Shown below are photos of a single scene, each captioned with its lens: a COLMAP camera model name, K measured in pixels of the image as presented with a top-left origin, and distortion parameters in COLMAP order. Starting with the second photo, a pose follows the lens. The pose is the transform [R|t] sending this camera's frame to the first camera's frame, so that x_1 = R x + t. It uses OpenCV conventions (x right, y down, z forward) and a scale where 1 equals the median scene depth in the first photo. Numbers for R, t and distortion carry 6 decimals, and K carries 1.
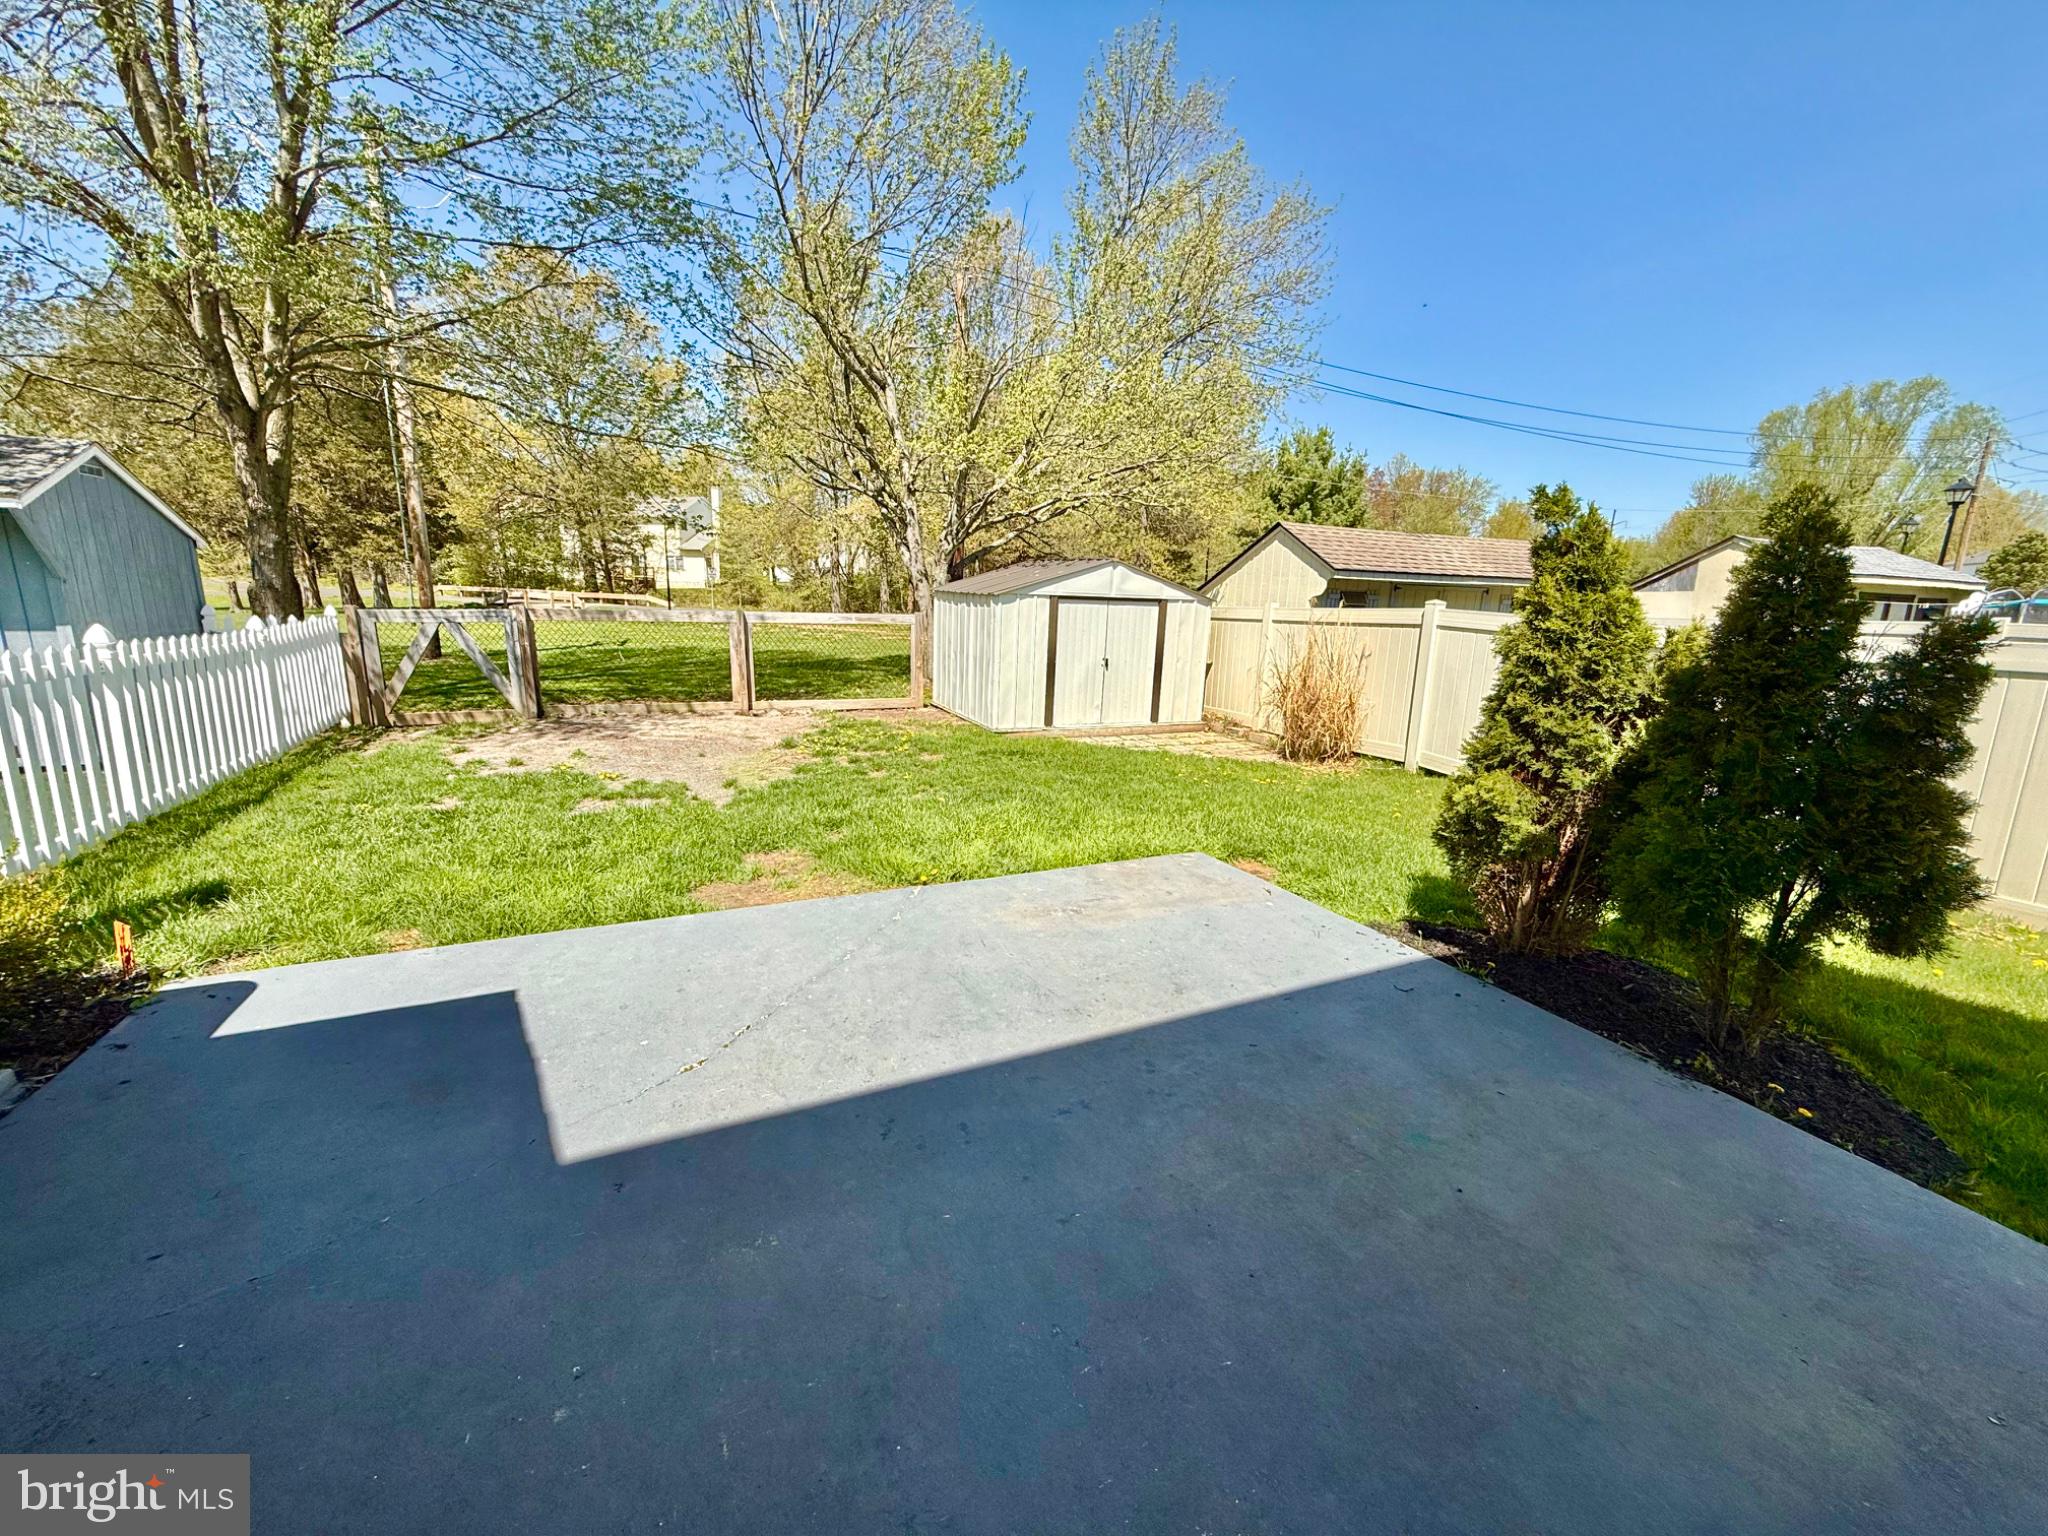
lens RADIAL K [[817.7, 0, 1021.5], [0, 817.7, 770.2], [0, 0, 1]] dist [0.000635, -0.000858]
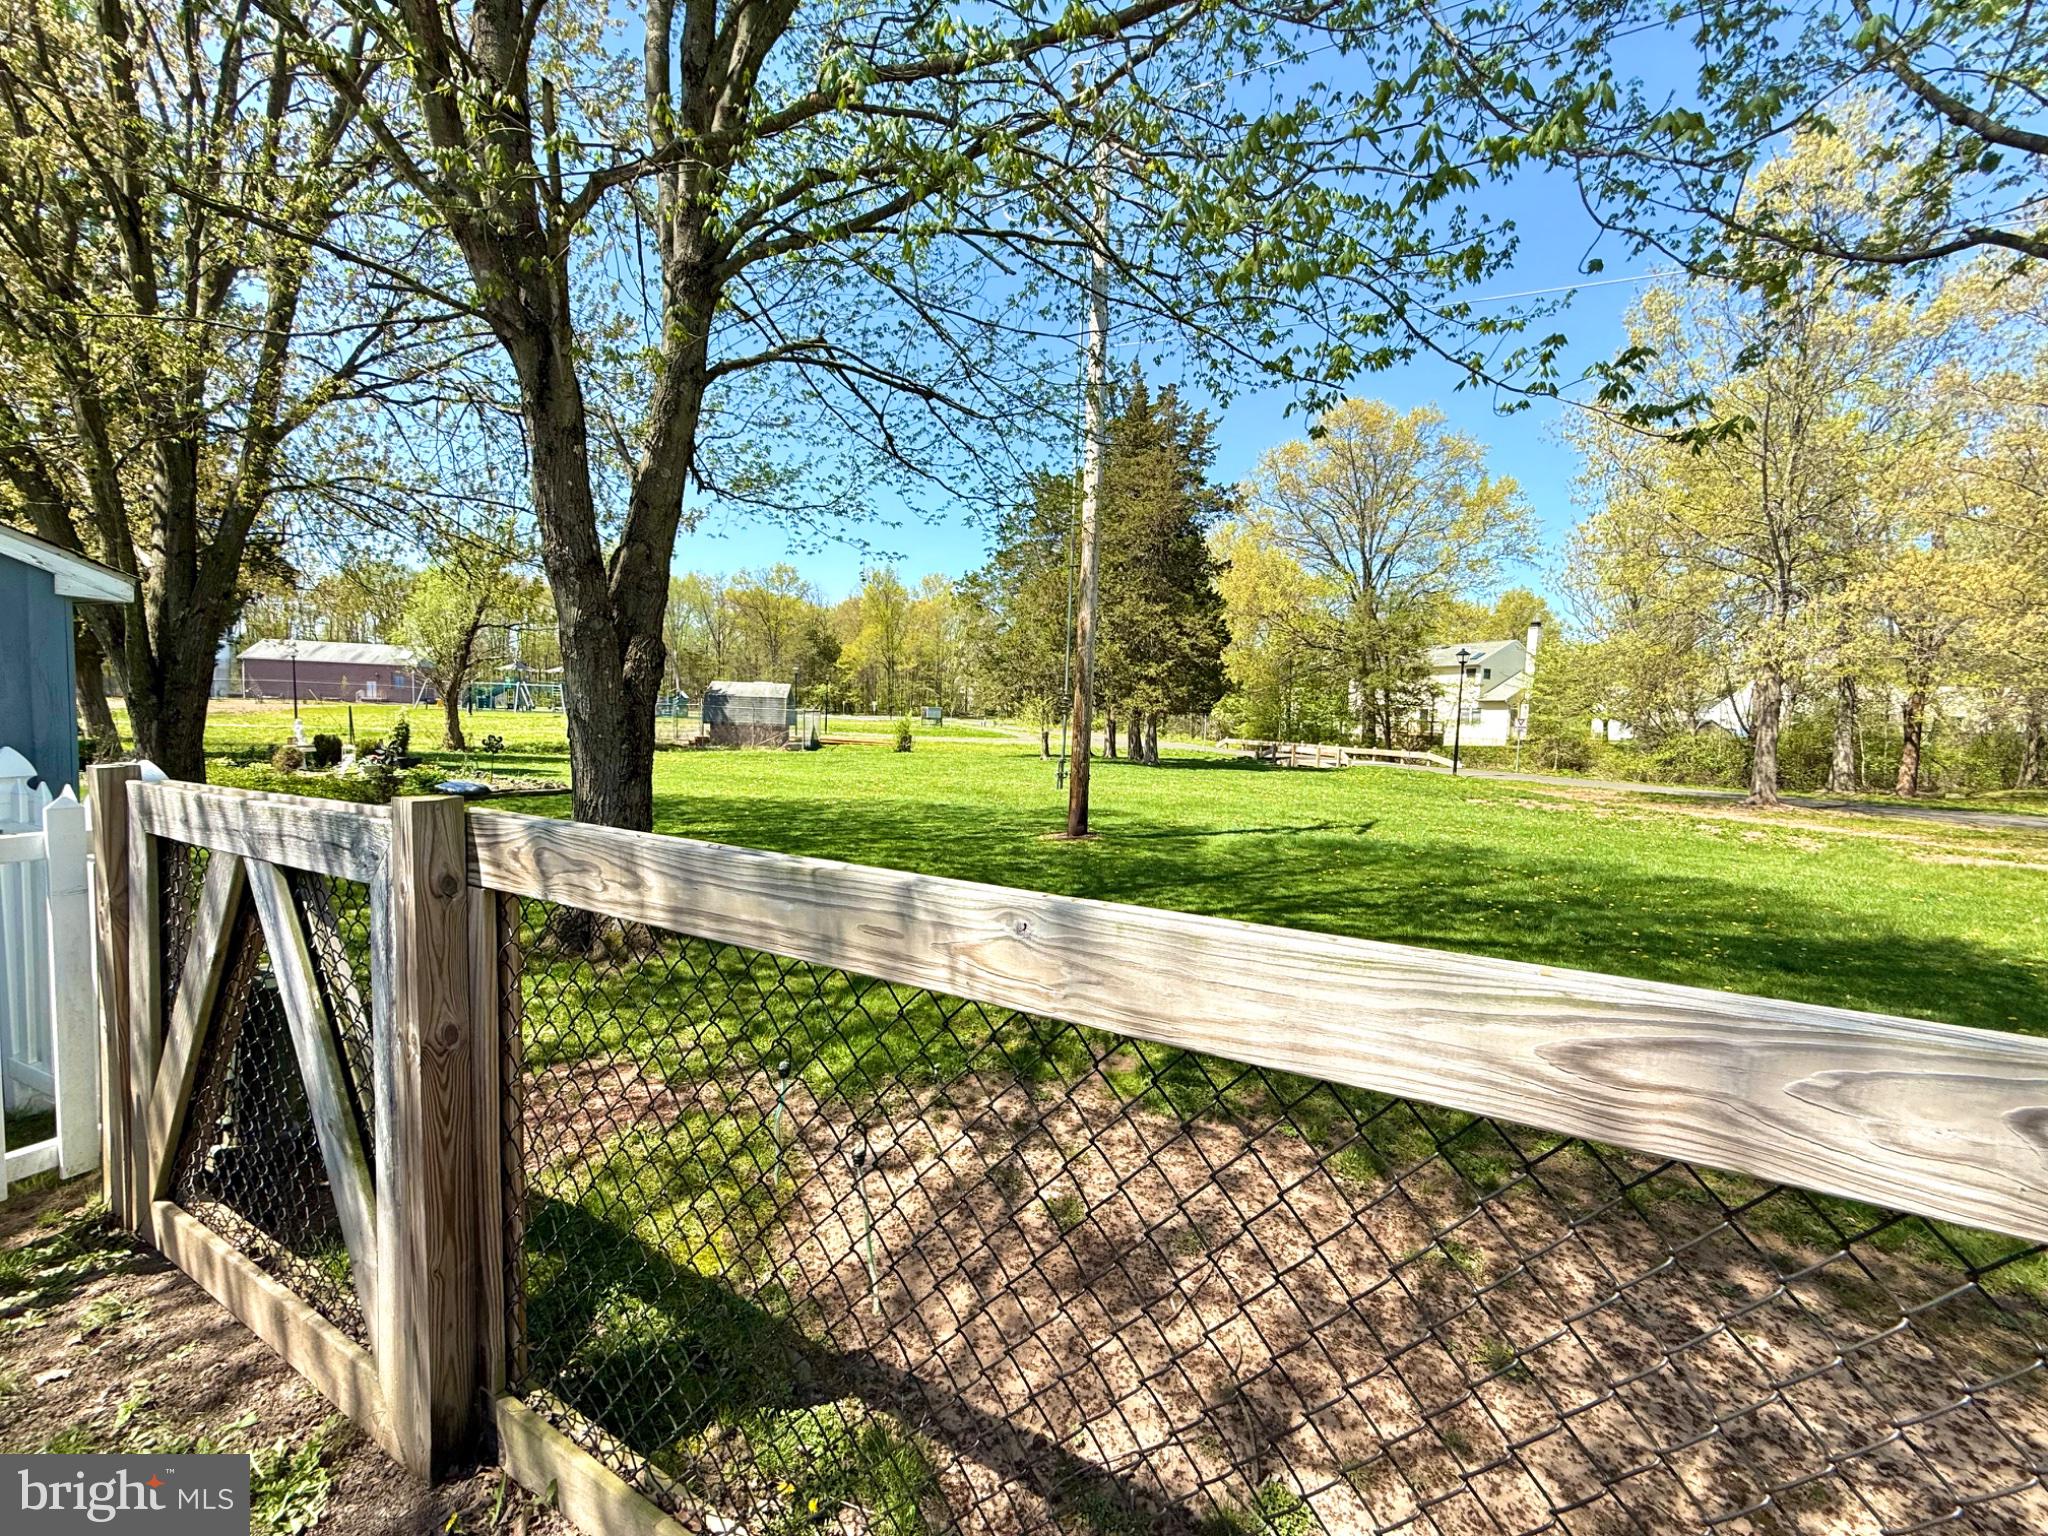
lens RADIAL K [[817.7, 0, 1016.9], [0, 817.7, 788.3], [0, 0, 1]] dist [0.000635, -0.000858]
pose [[0.627382, 0.056767, -0.776640, -0.070440], [-0.184637, 0.979743, -0.077541, -0.035484], [0.756506, 0.192044, 0.625155, 0.164543]]
